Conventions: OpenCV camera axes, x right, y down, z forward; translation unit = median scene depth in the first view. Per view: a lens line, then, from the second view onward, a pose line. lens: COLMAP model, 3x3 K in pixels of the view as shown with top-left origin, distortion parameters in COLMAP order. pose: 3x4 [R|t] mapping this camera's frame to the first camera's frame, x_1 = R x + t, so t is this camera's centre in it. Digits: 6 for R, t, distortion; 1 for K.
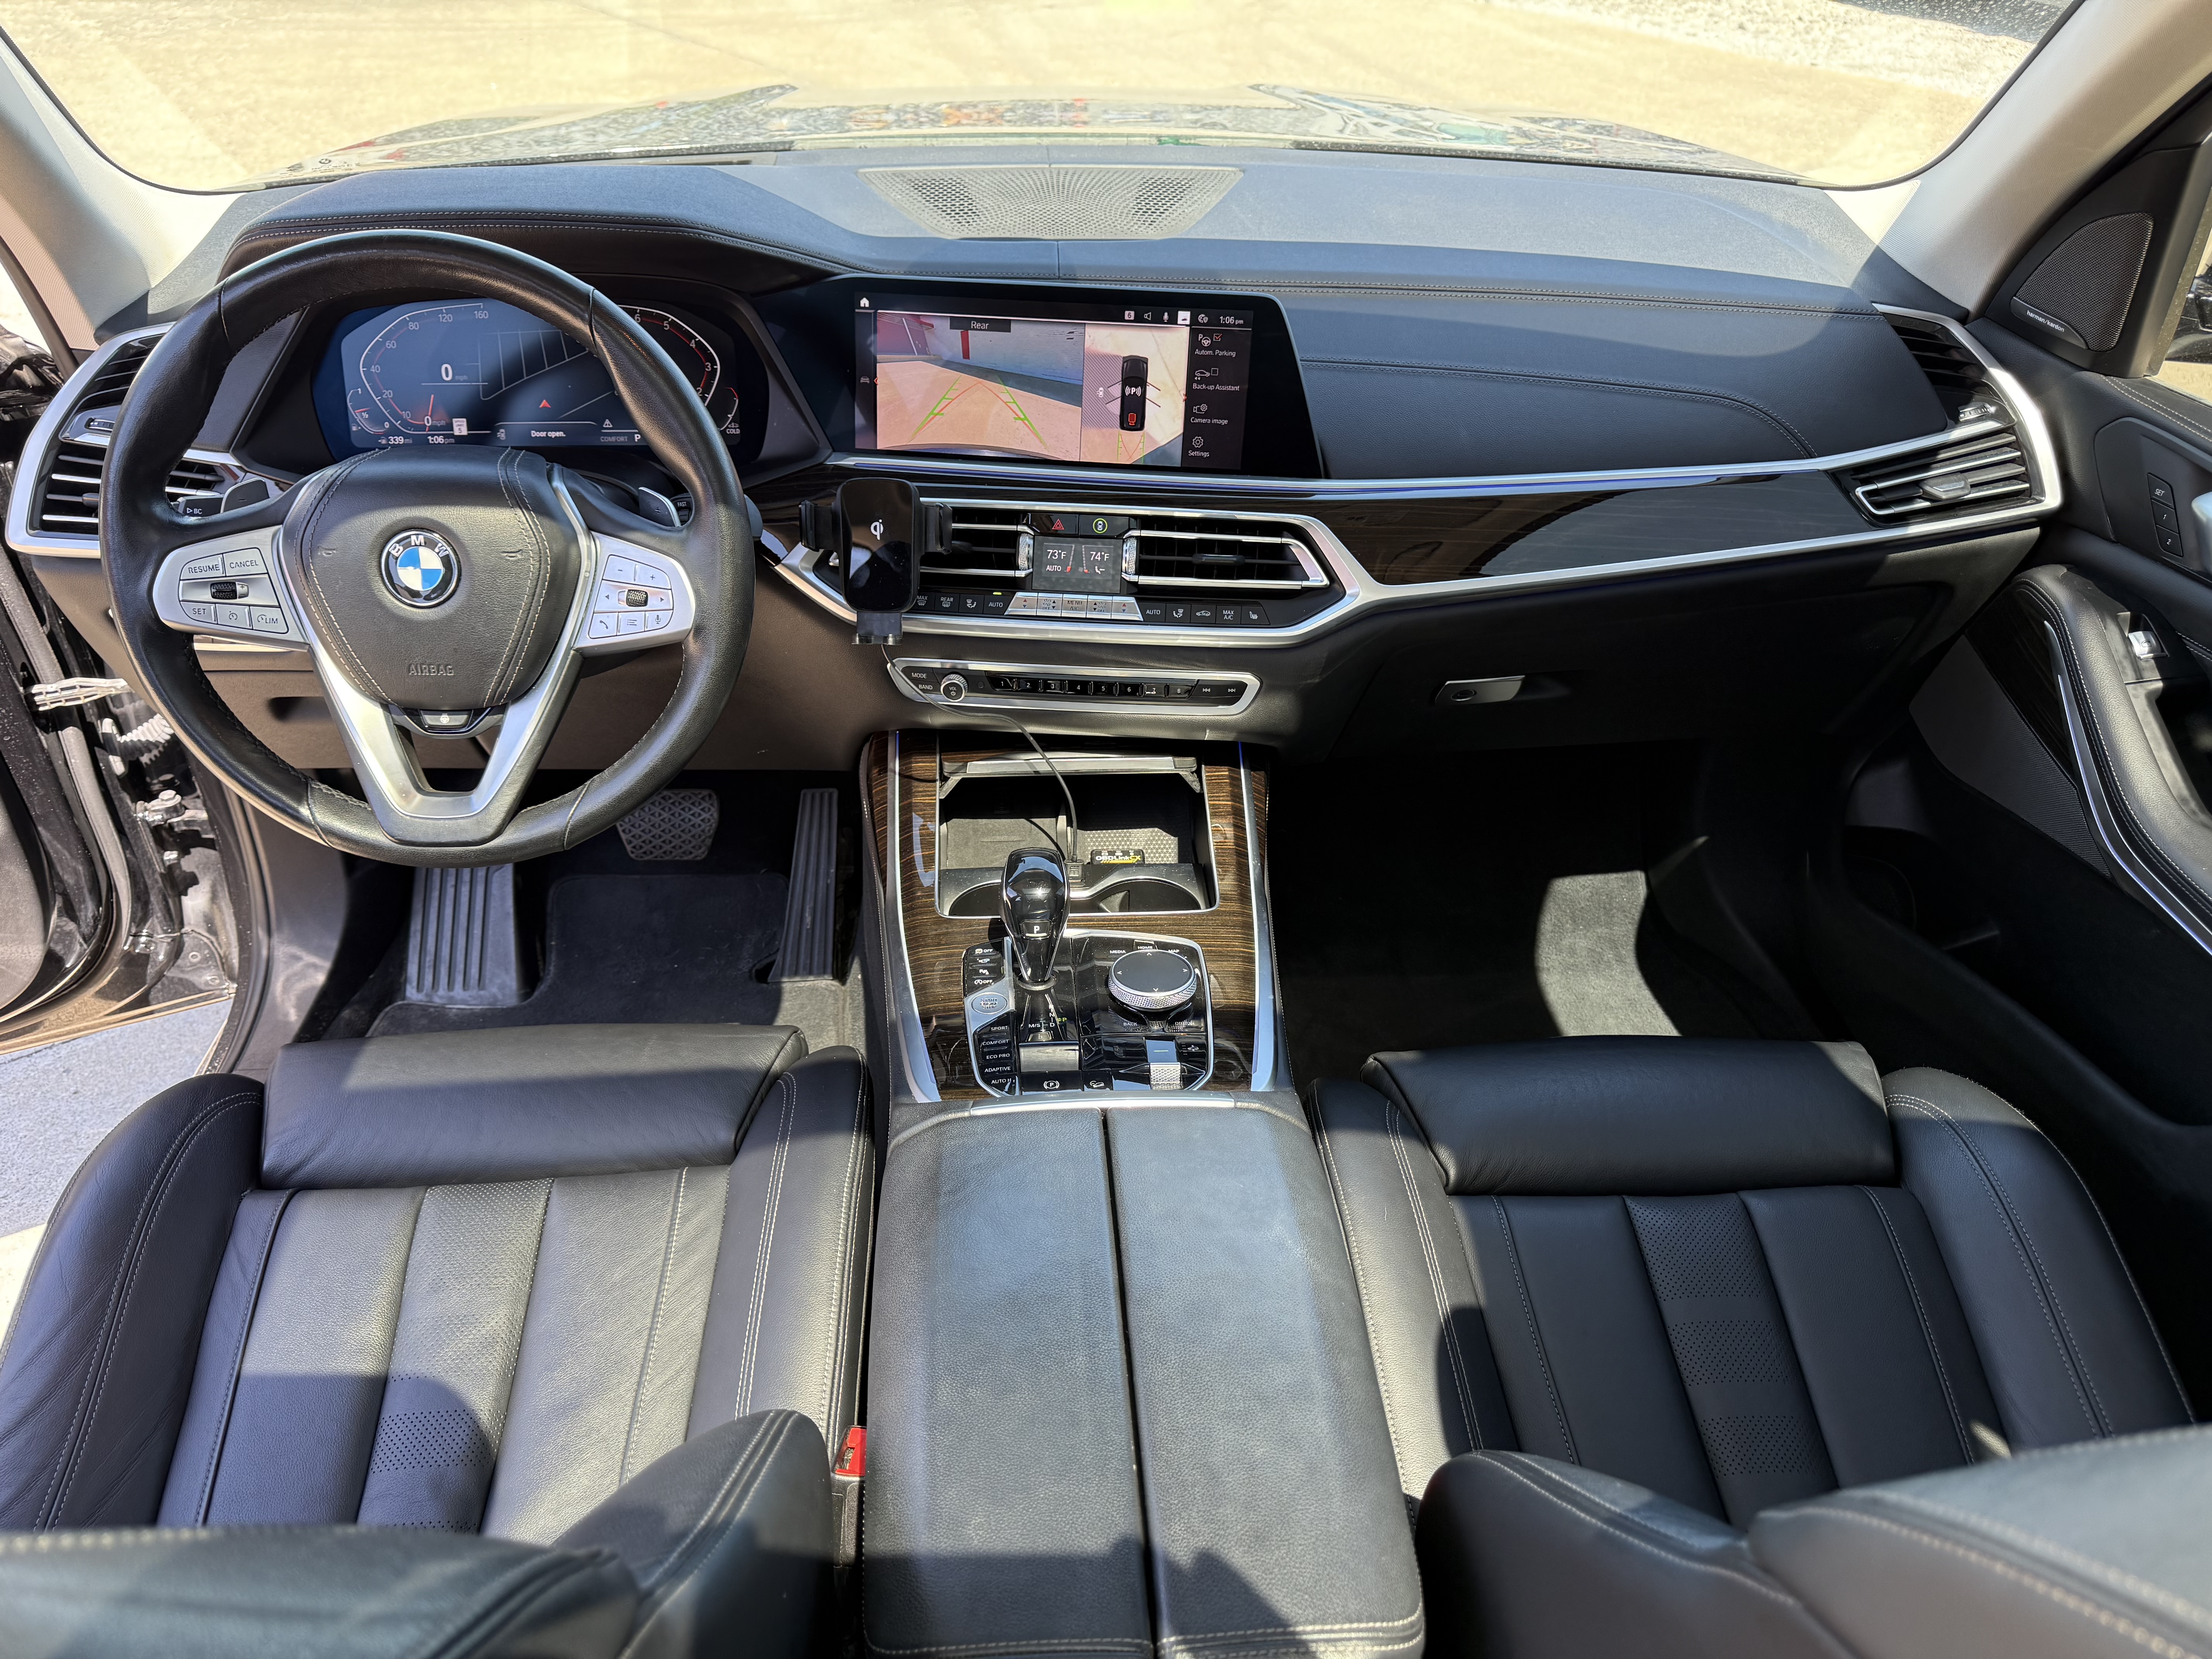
lens RADIAL K [[1535.4, 0, 1098.7], [0, 1535.4, 801.5], [0, 0, 1]] dist [0.083278, -0.098315]
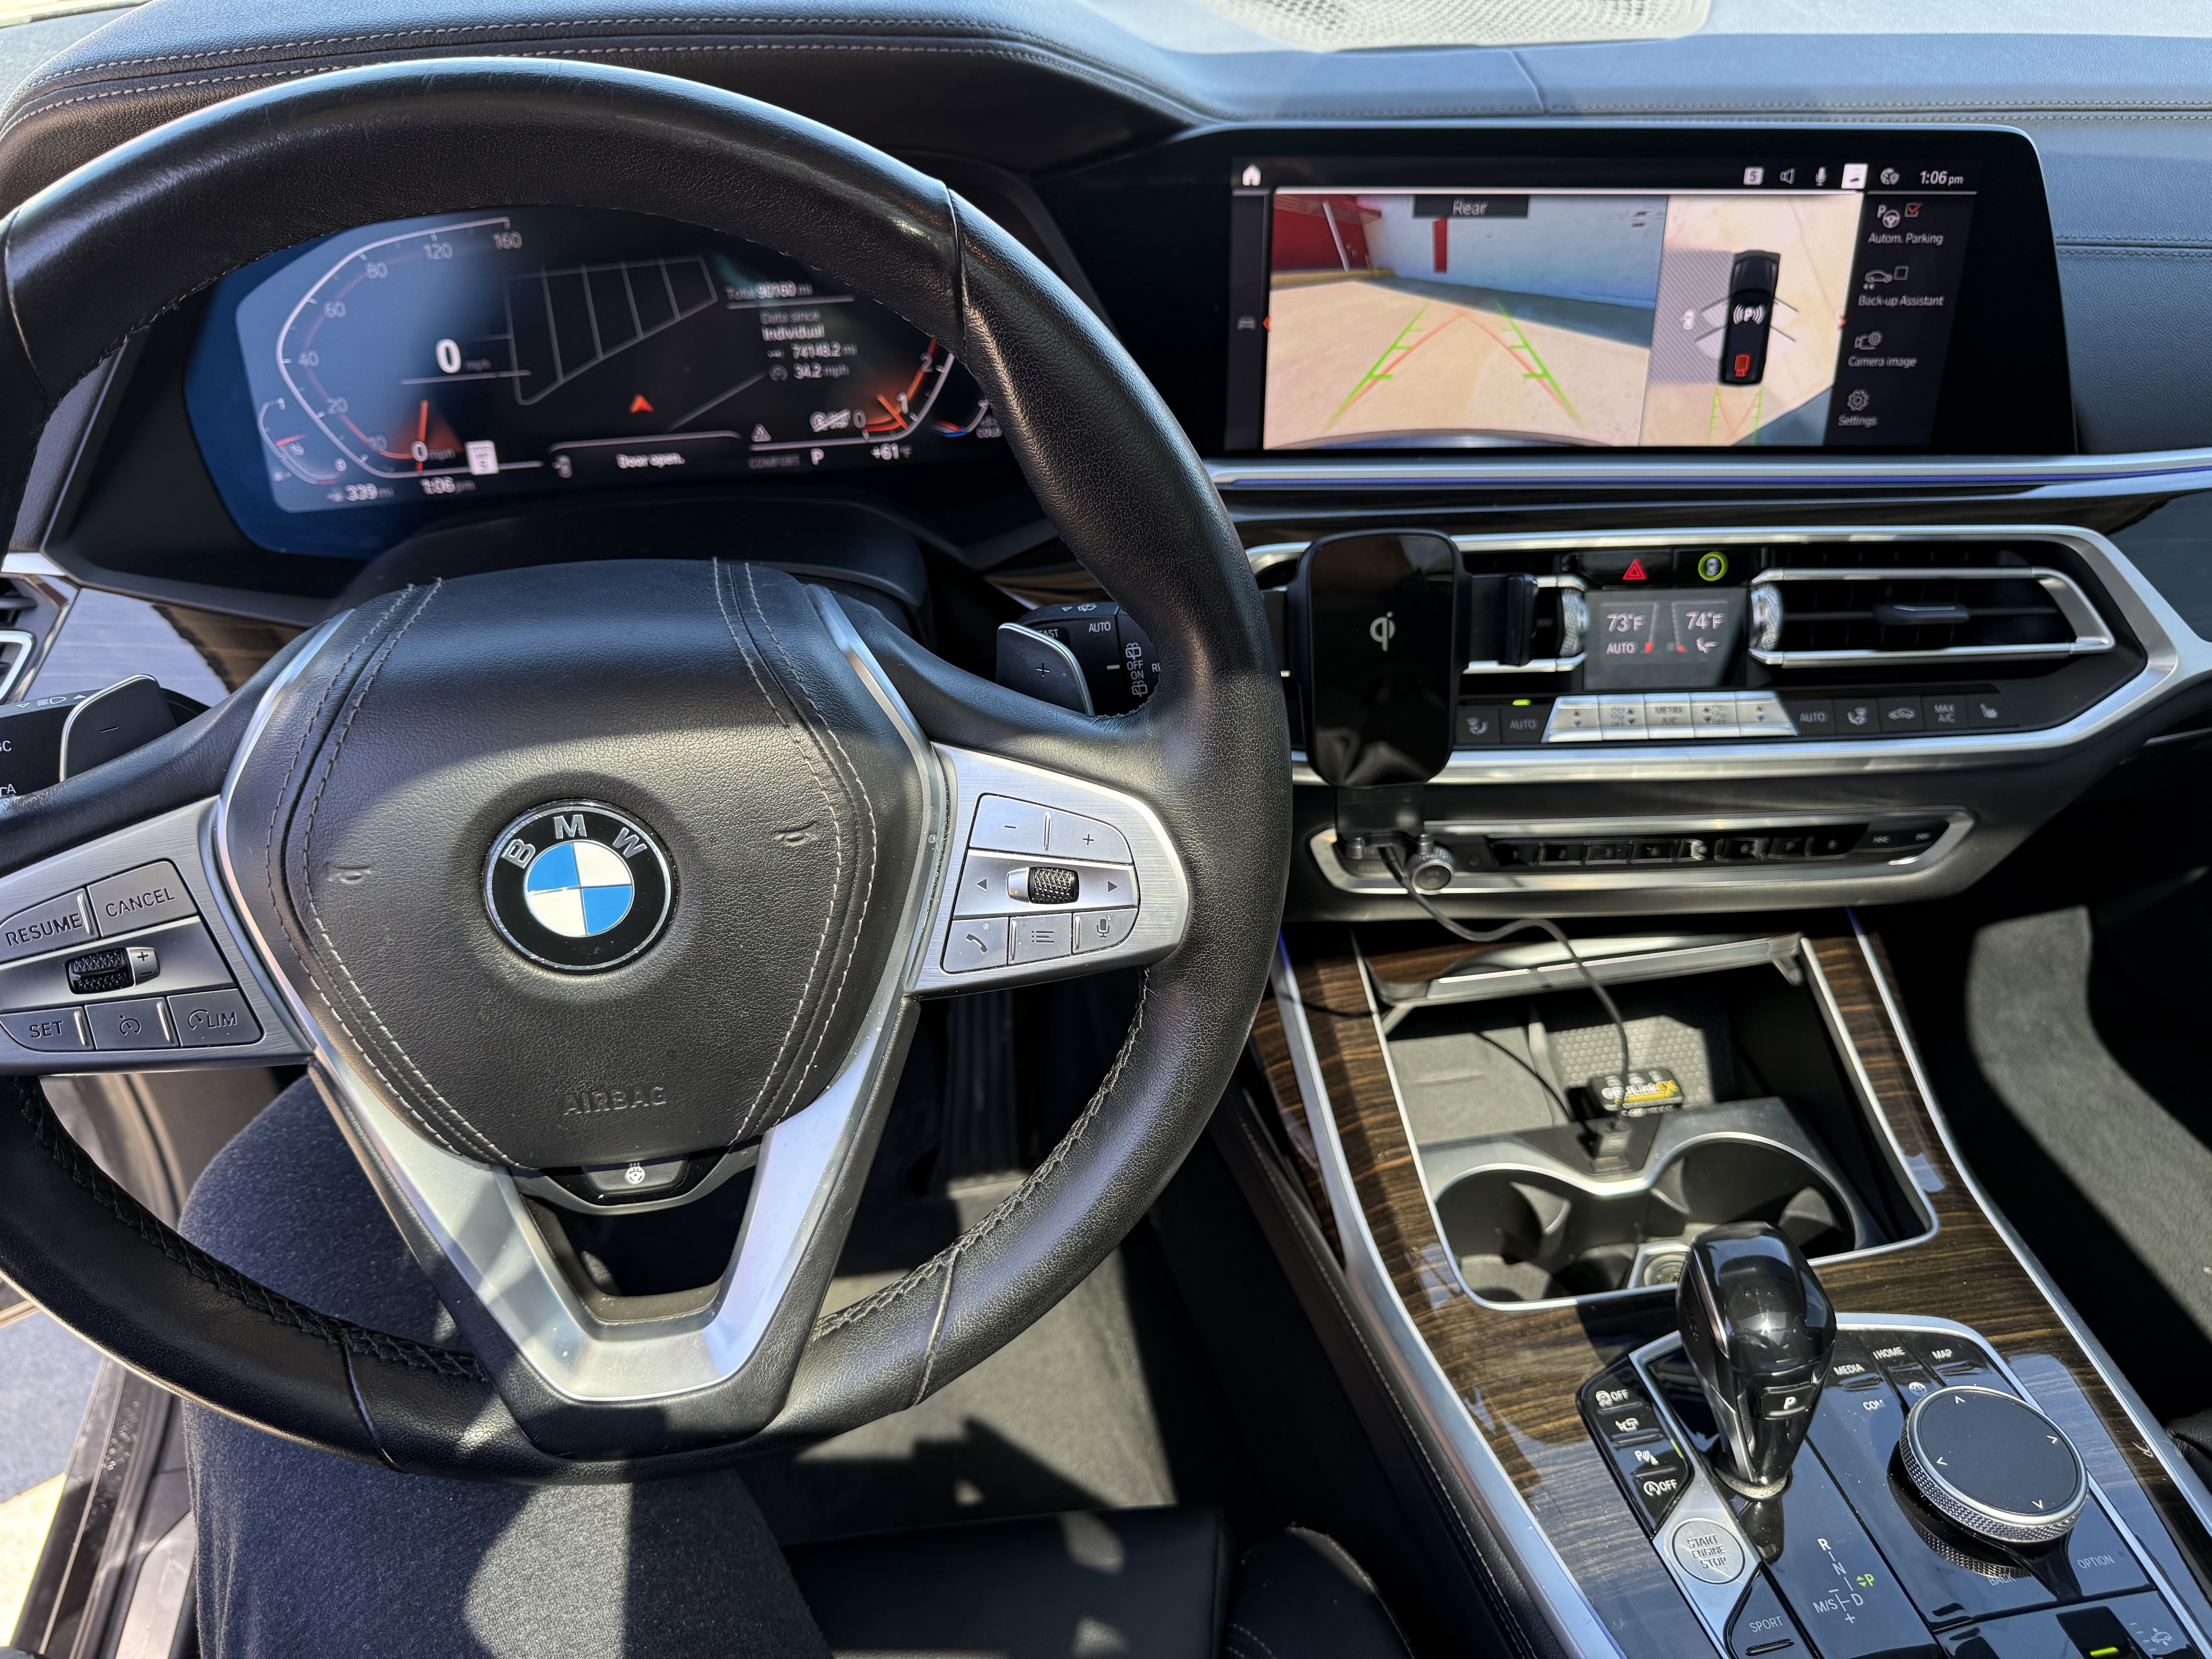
lens RADIAL K [[1557.1, 0, 1080.0], [0, 1557.1, 760.7], [0, 0, 1]] dist [0.045513, -0.099642]
pose [[0.992742, -0.081756, 0.088198, -0.273502], [0.076151, 0.994966, 0.065143, -0.163217], [-0.093080, -0.057953, 0.993971, 0.464403]]
